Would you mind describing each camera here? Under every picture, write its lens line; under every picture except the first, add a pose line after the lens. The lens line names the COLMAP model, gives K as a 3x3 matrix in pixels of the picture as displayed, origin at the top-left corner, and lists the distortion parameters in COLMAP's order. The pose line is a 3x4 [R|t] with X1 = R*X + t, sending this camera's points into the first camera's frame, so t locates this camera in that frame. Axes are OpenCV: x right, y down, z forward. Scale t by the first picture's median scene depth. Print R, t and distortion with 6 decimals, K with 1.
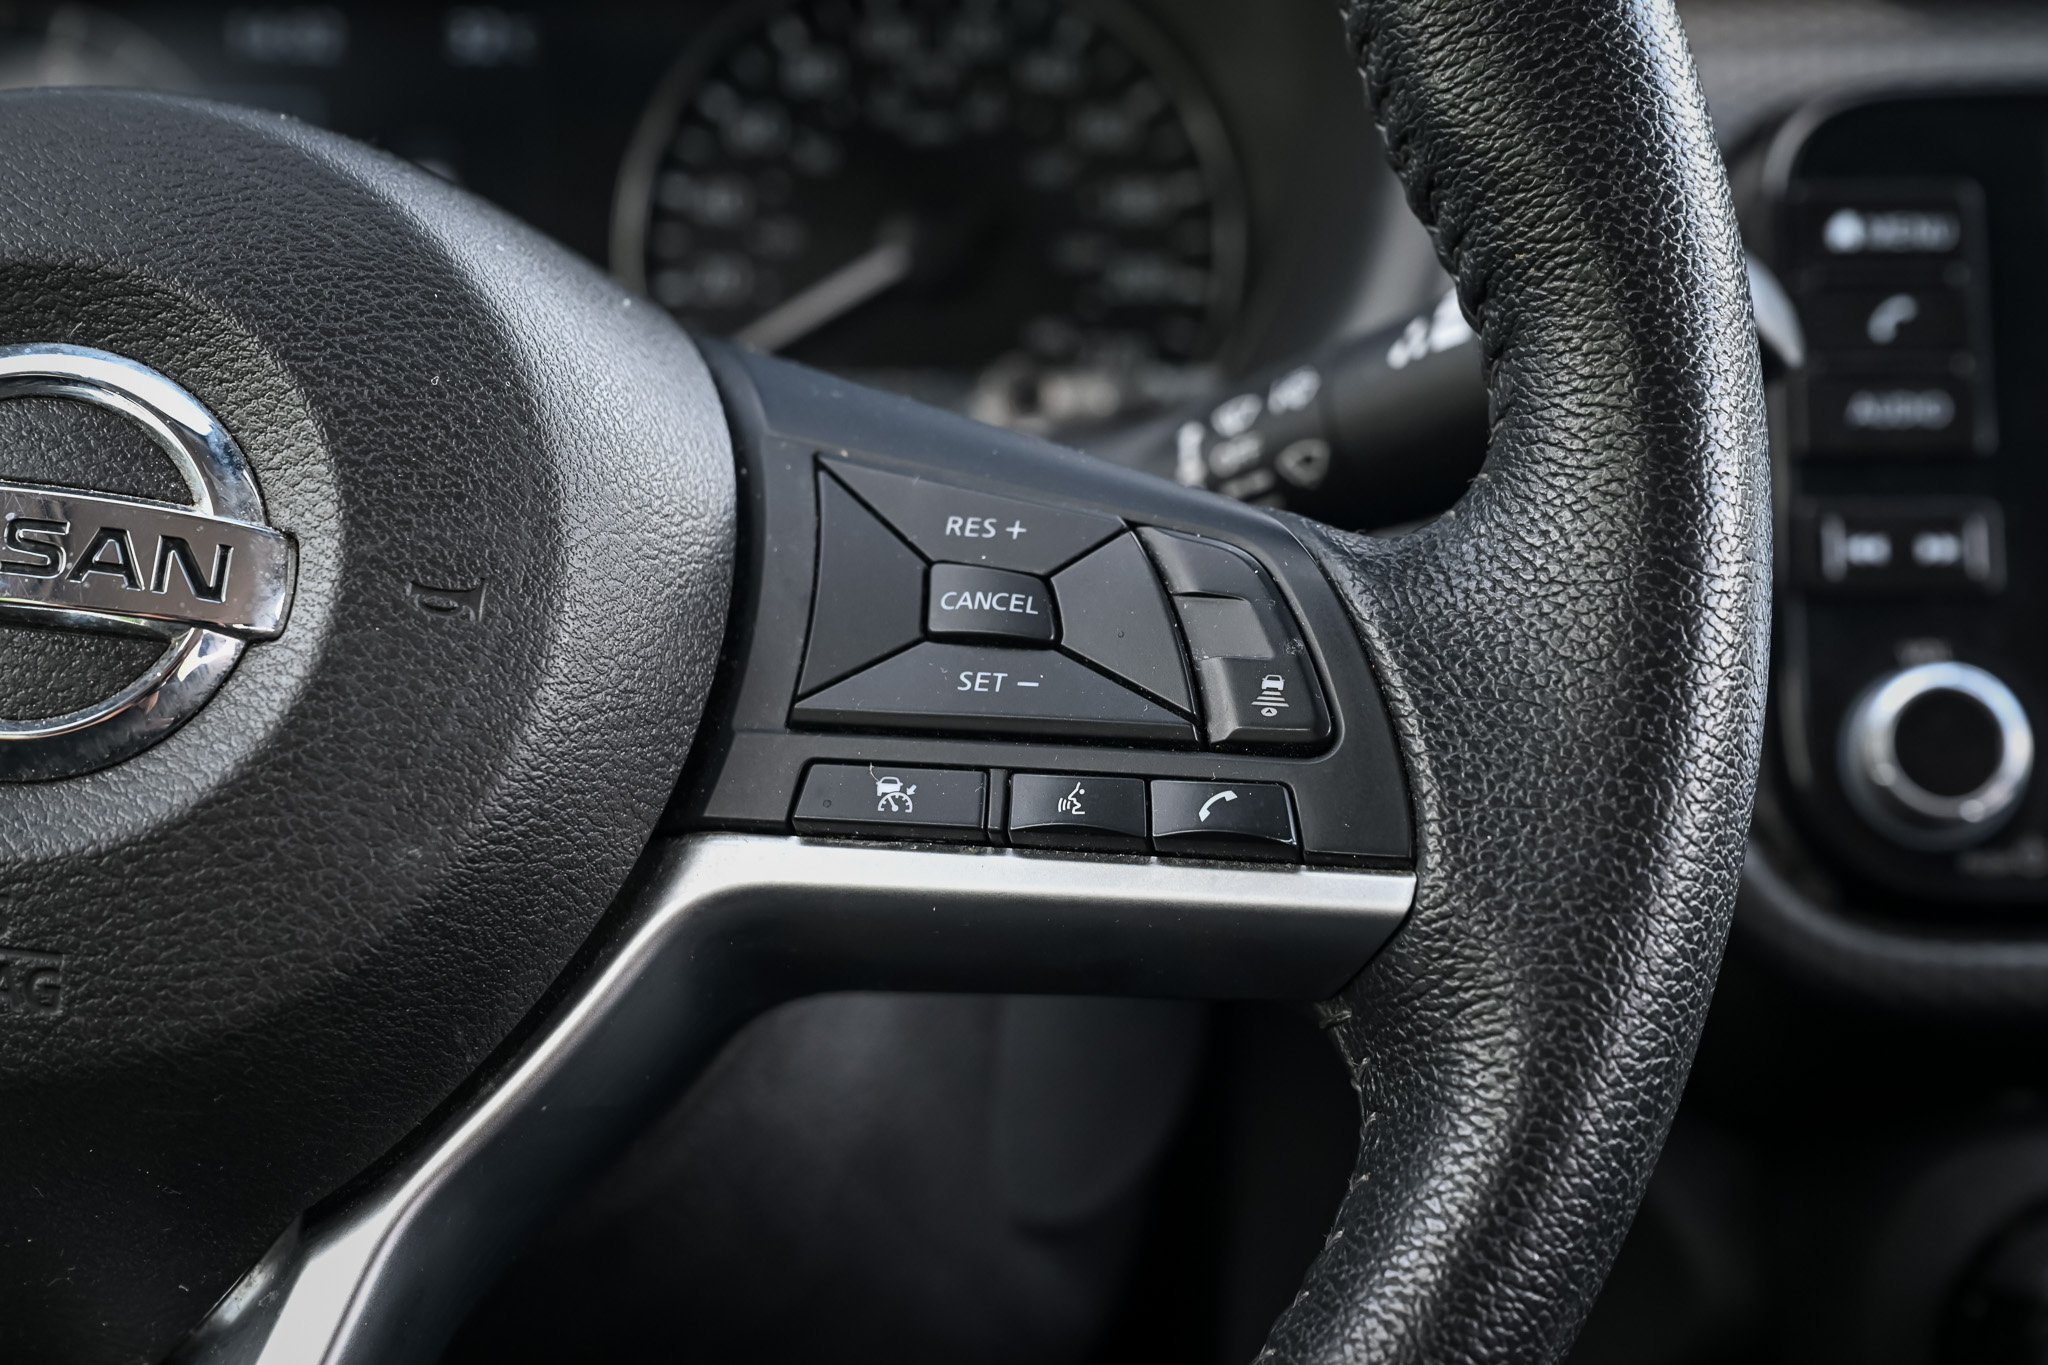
lens RADIAL K [[3892.8, 0, 1018.7], [0, 3892.8, 674.2], [0, 0, 1]] dist [-0.002862, 0.000000]
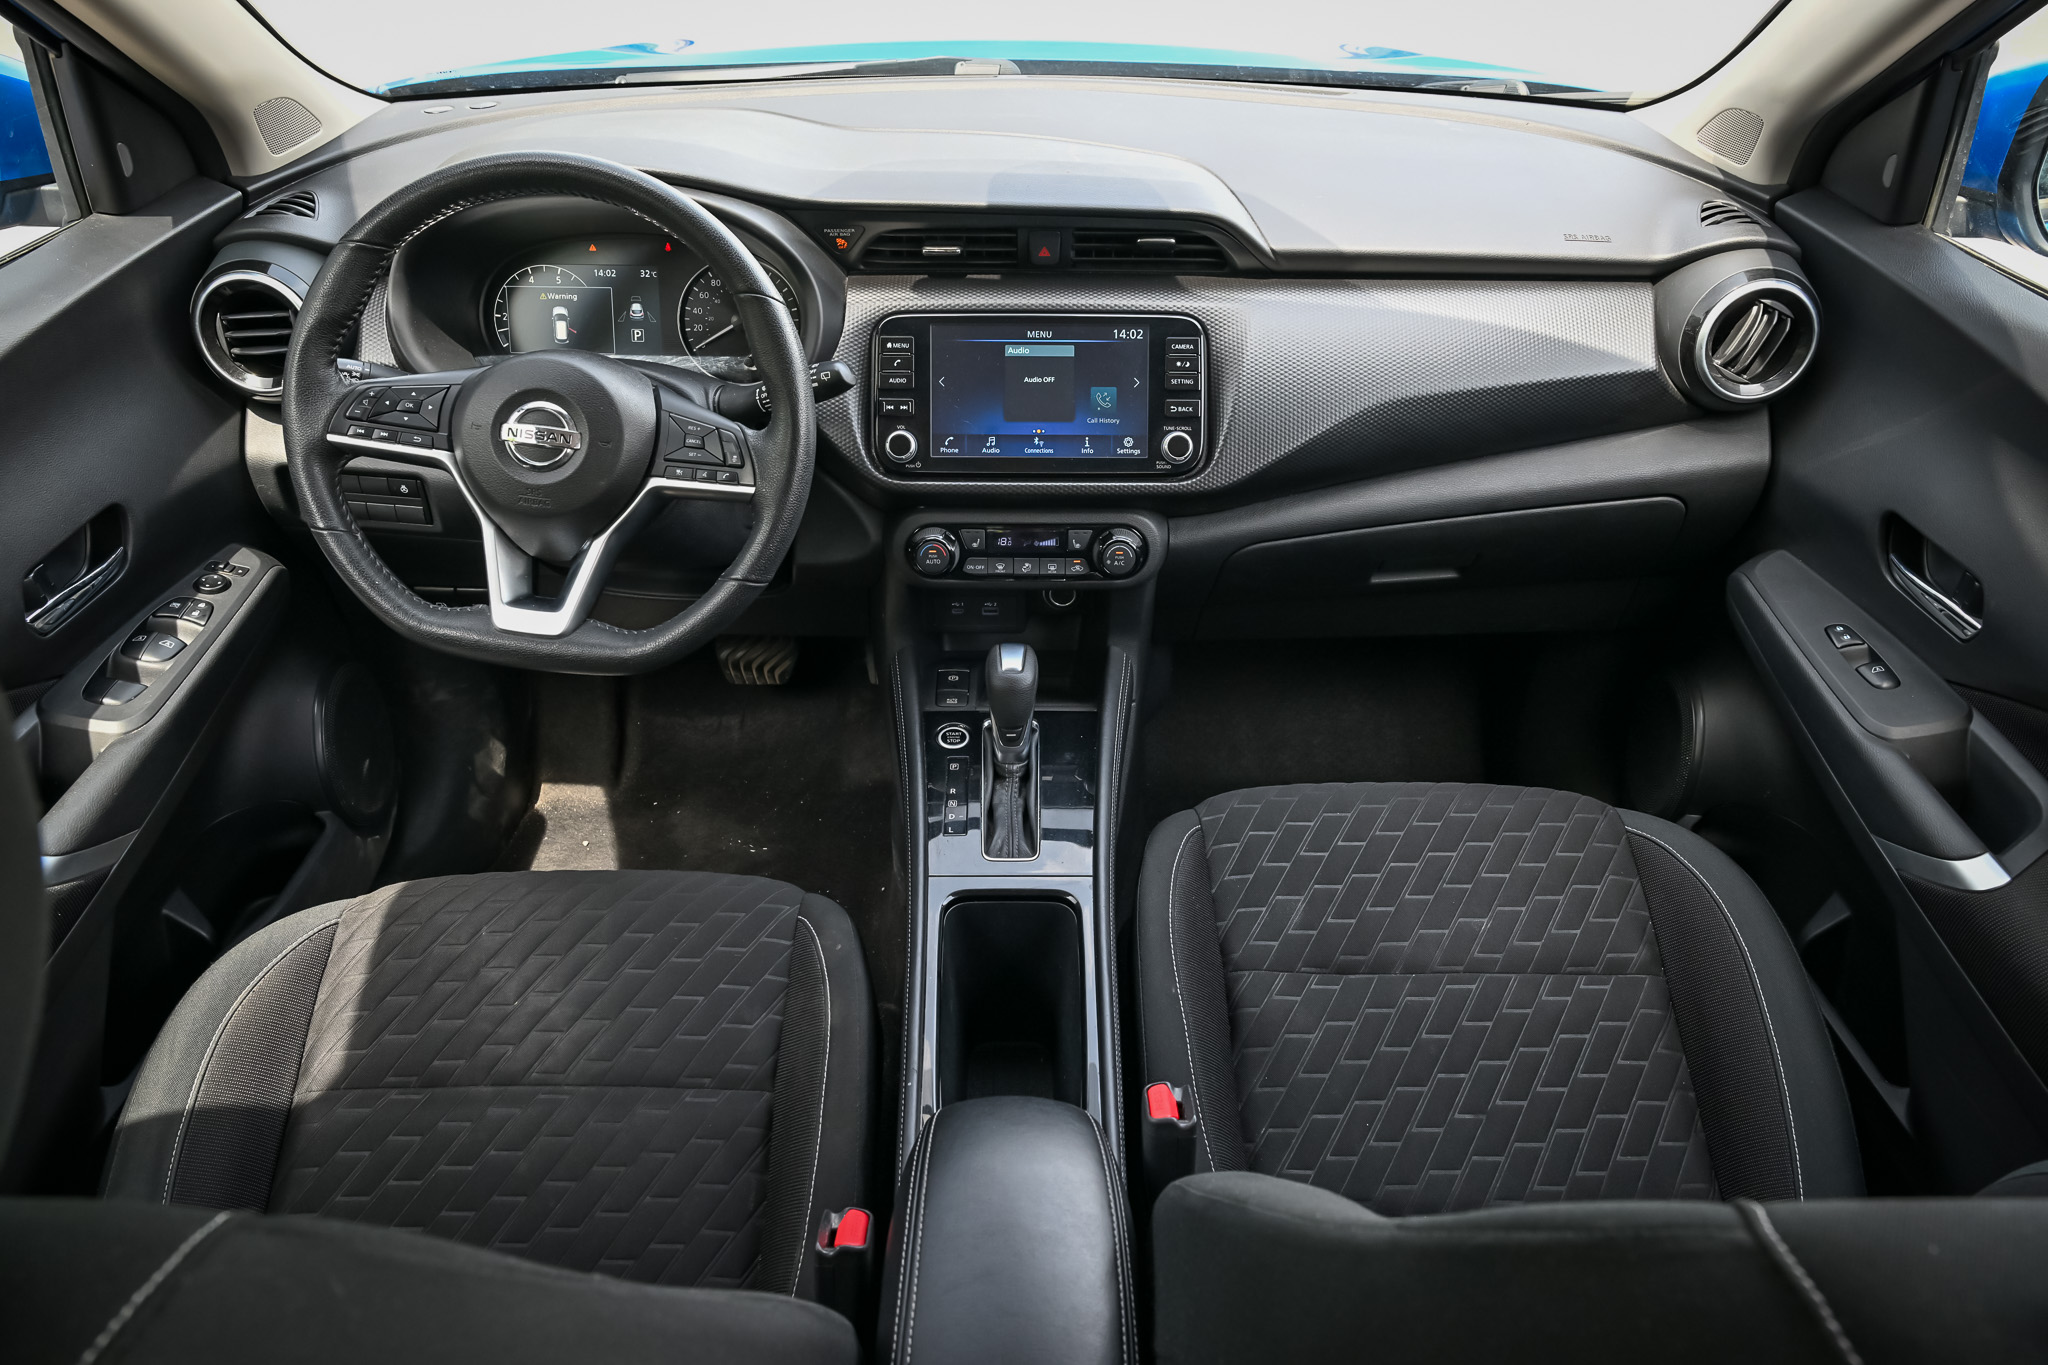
lens RADIAL K [[1356.9, 0, 1023.6], [0, 1356.9, 683.4], [0, 0, 1]] dist [-0.003559, -0.000233]
pose [[0.999685, 0.006937, 0.024113, 0.491986], [-0.013810, 0.954483, 0.297946, -0.316048], [-0.020948, -0.298185, 0.954278, -1.279979]]
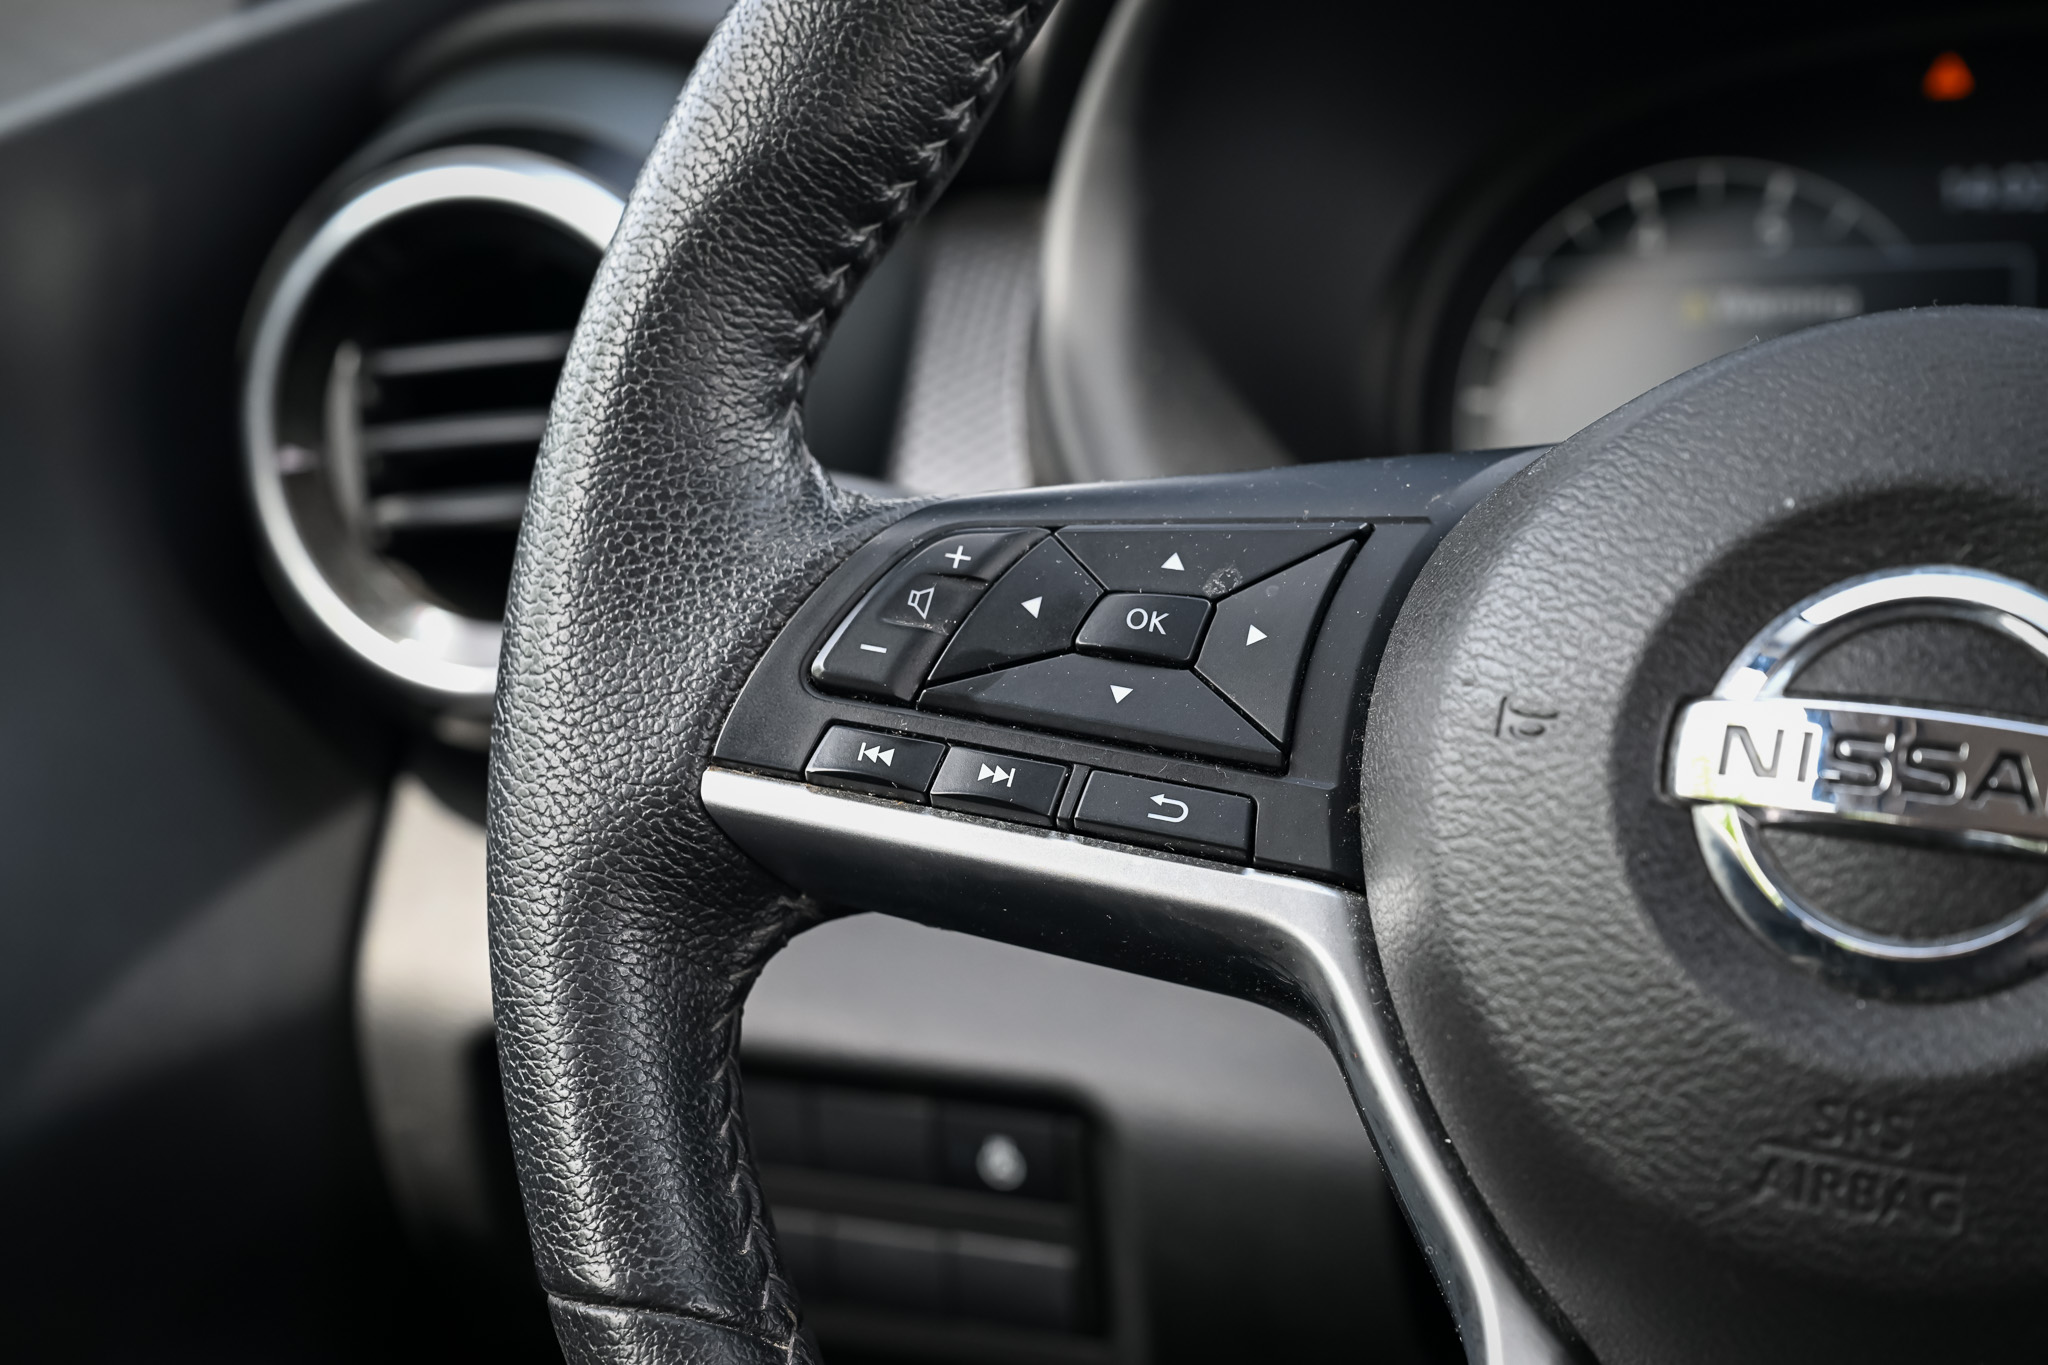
lens RADIAL K [[3892.8, 0, 1026.7], [0, 3892.8, 683.2], [0, 0, 1]] dist [-0.002862, 0.000000]
pose [[0.933277, 0.006665, -0.359095, -0.104683], [-0.010732, 0.999899, -0.009335, -0.042026], [0.358997, 0.012566, 0.933254, -0.036683]]
